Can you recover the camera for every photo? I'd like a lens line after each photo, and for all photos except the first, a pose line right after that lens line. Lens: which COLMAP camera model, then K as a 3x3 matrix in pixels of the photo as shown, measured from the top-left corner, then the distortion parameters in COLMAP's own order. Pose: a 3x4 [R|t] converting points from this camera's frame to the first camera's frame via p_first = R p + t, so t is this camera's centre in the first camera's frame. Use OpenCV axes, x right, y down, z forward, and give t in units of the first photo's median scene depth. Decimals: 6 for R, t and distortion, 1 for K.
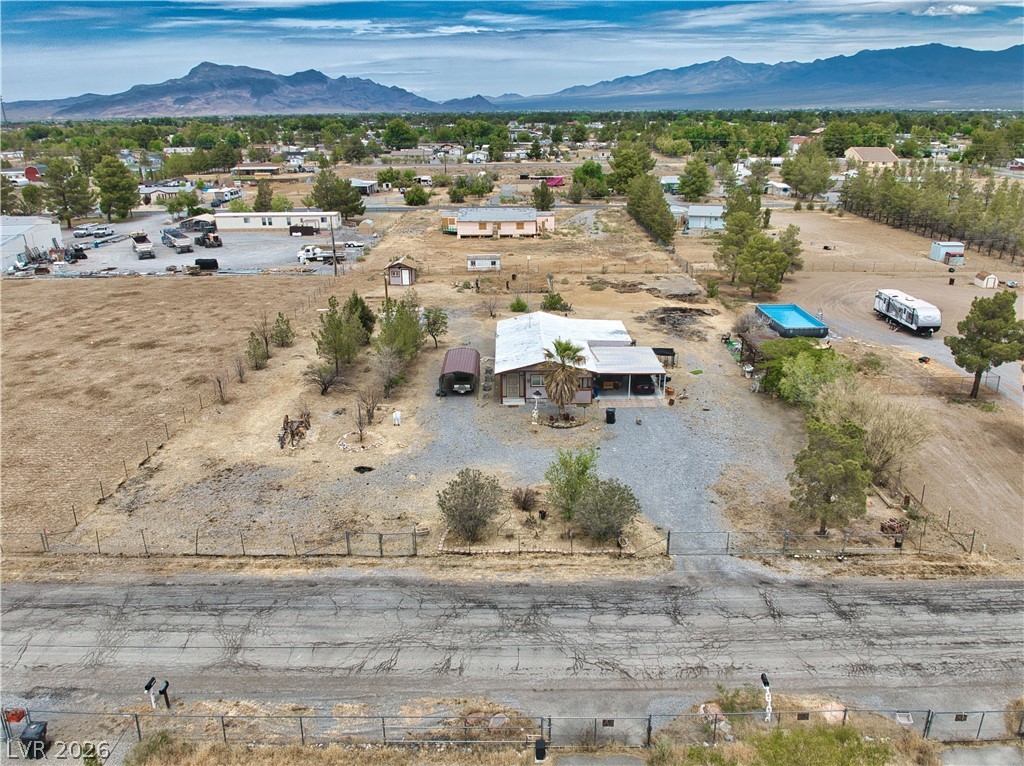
lens RADIAL K [[753.2, 0, 518.0], [0, 753.2, 382.9], [0, 0, 1]] dist [-0.041184, -0.002446]
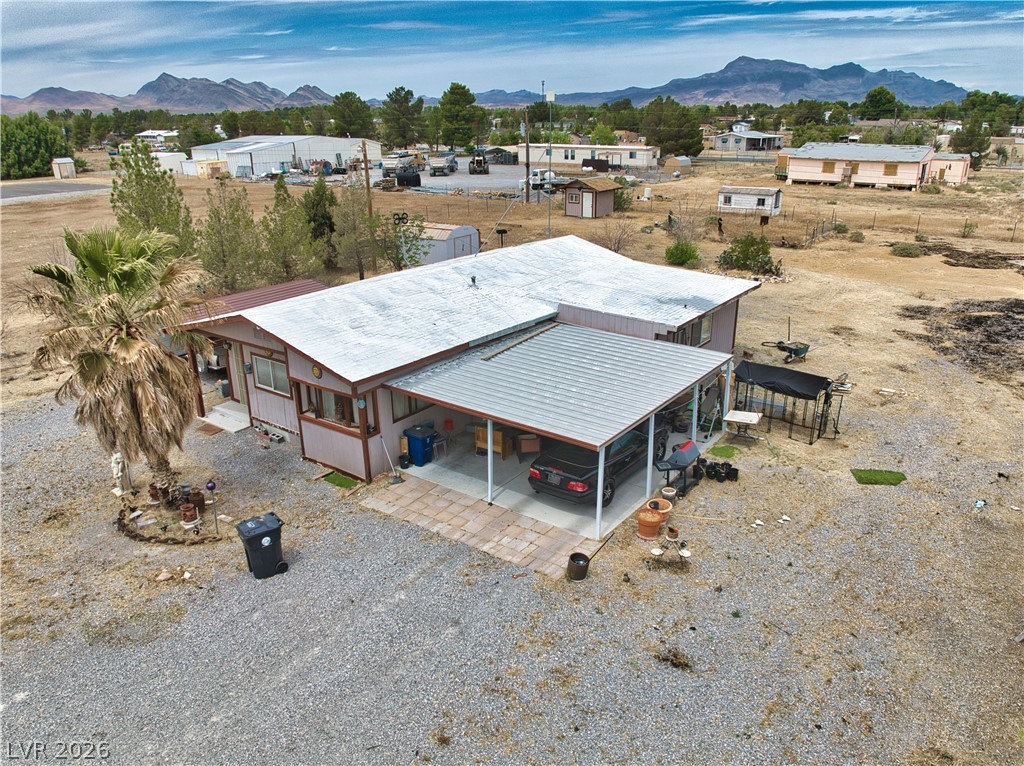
lens RADIAL K [[753.2, 0, 512.8], [0, 753.2, 390.1], [0, 0, 1]] dist [-0.041184, -0.002446]
pose [[0.798831, 0.207006, -0.564816, 0.239488], [-0.198324, 0.977060, 0.077600, -0.034416], [0.567923, 0.050027, 0.821560, 0.597119]]
